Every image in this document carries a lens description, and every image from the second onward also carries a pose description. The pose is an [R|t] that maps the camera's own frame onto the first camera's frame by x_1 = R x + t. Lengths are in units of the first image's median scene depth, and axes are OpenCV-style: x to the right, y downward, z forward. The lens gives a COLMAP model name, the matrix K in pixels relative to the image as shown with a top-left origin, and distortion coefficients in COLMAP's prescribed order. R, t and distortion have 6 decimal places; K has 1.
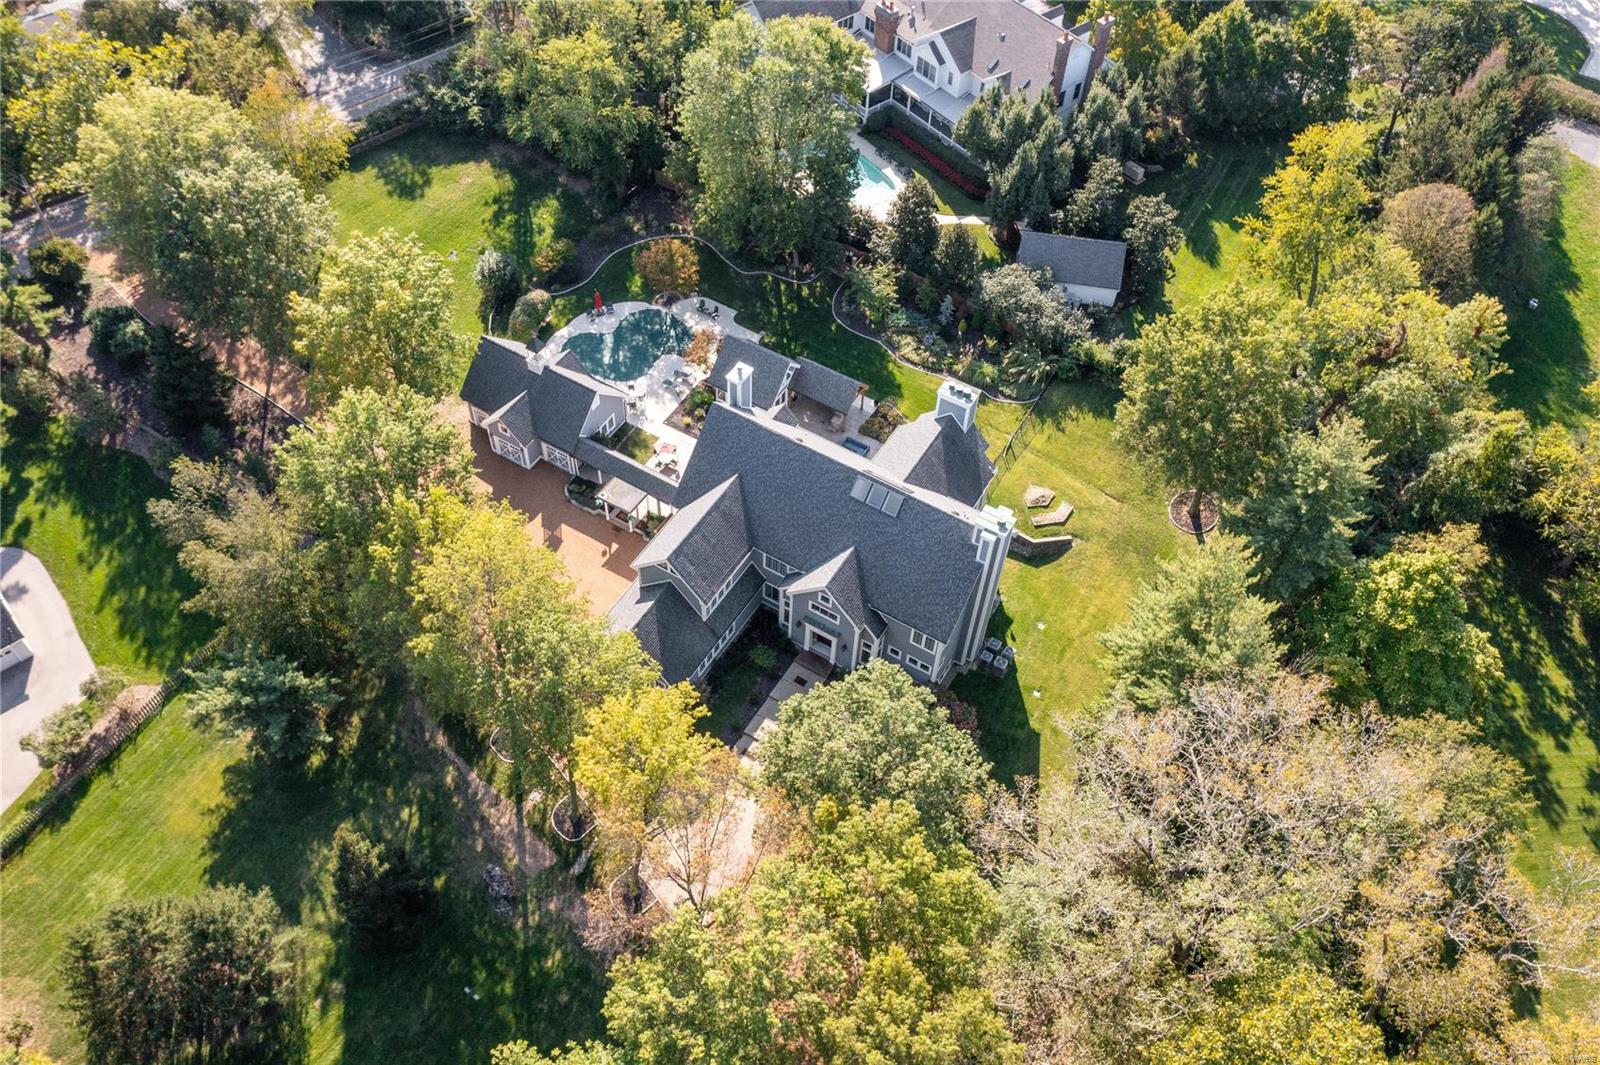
lens RADIAL K [[1259.1, 0, 806.6], [0, 1259.1, 531.1], [0, 0, 1]] dist [-0.003752, -0.000330]
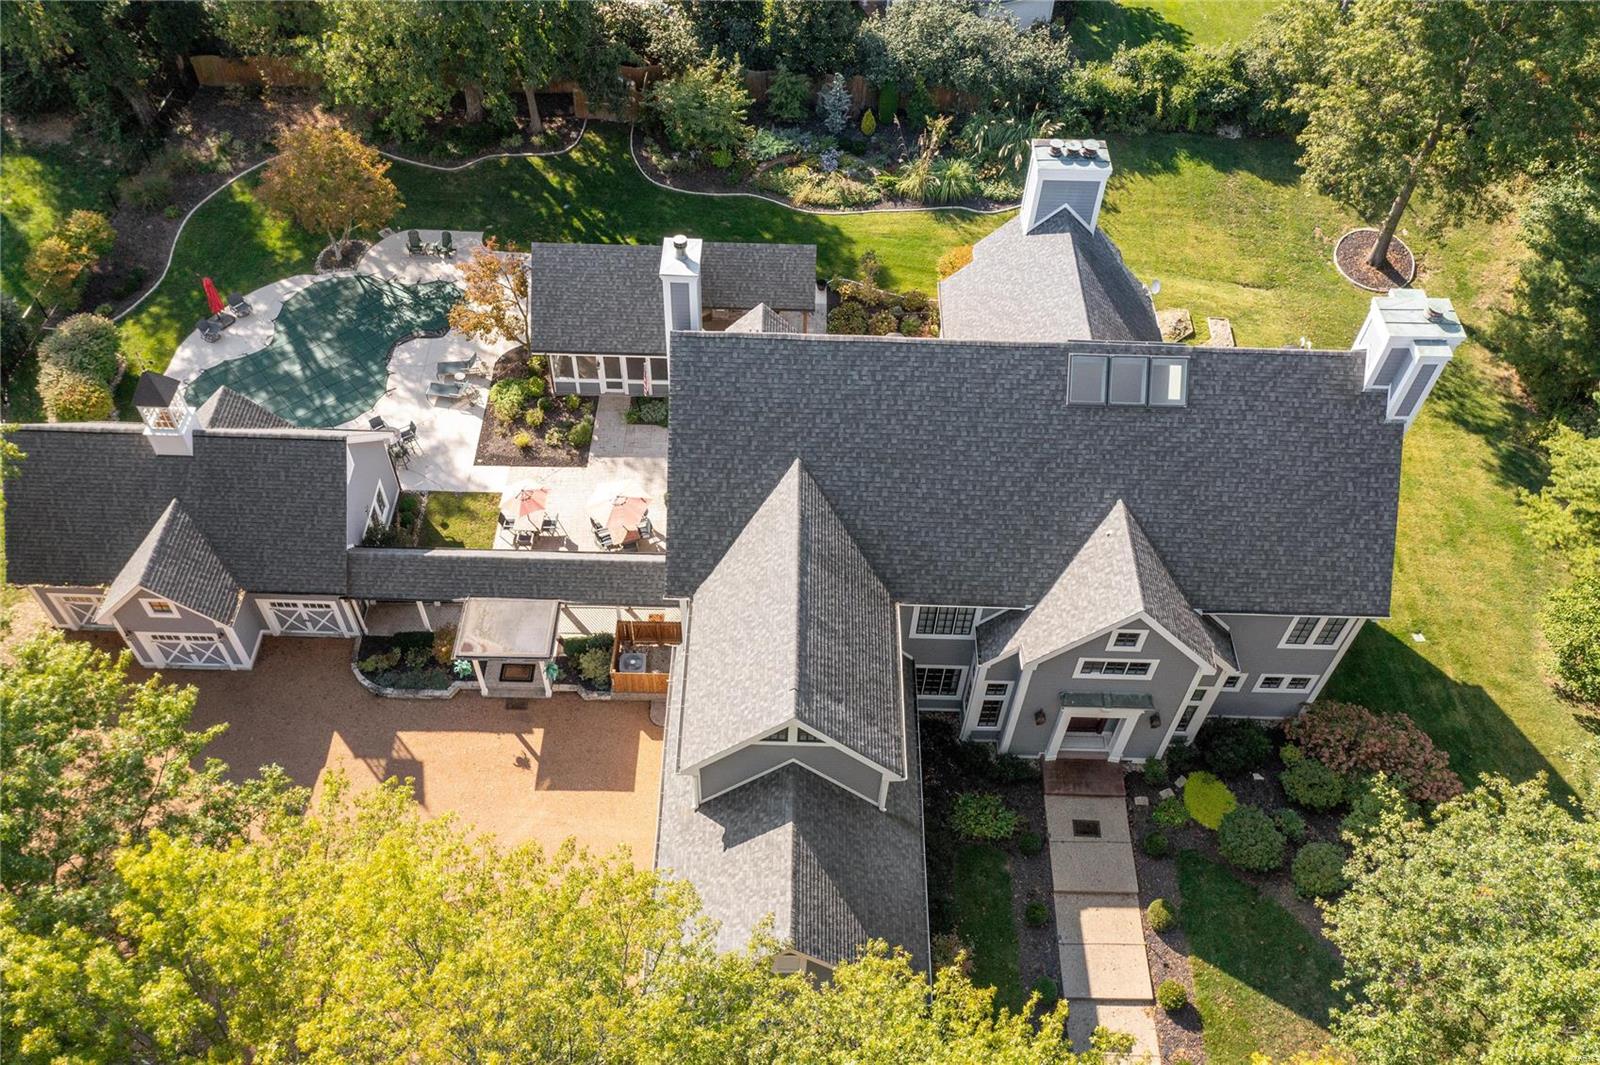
lens RADIAL K [[1259.1, 0, 799.1], [0, 1259.1, 538.5], [0, 0, 1]] dist [-0.003752, -0.000330]
pose [[0.865104, -0.397860, 0.305454, -0.170444], [0.397416, 0.915223, 0.066537, -0.043421], [-0.306031, 0.063831, 0.949879, 0.518873]]
